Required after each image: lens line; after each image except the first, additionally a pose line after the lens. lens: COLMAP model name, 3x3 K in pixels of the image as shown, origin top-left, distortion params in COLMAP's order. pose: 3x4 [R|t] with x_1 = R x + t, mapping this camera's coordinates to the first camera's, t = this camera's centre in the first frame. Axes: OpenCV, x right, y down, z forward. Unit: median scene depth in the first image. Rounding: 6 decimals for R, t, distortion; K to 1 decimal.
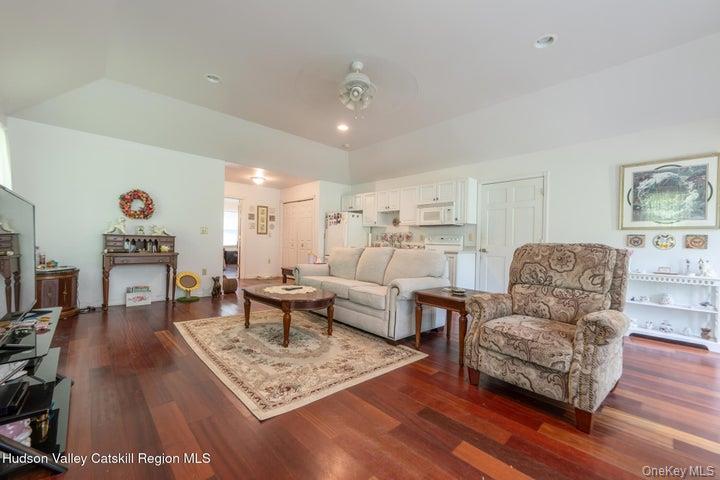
lens RADIAL K [[291.0, 0, 352.9], [0, 291.0, 238.5], [0, 0, 1]] dist [-0.000407, 0.000442]
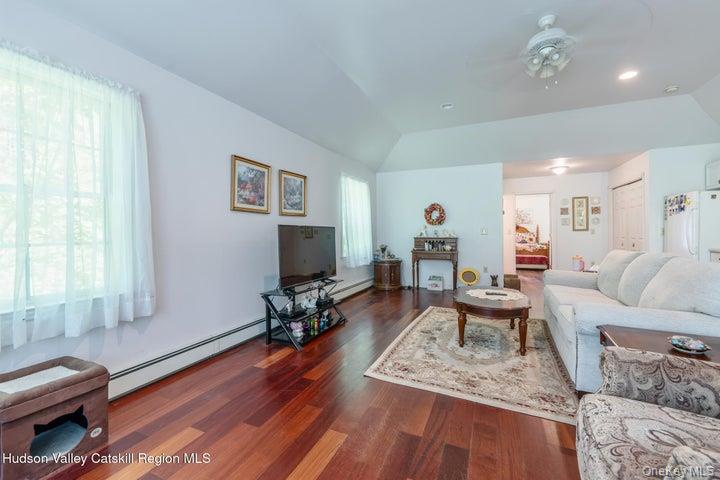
lens RADIAL K [[291.0, 0, 357.7], [0, 291.0, 236.3], [0, 0, 1]] dist [-0.000407, 0.000442]
pose [[0.390797, -0.017559, -0.920309, 0.405077], [0.026116, 0.999627, -0.007983, -0.018202], [0.920106, -0.020915, 0.391110, 0.172440]]
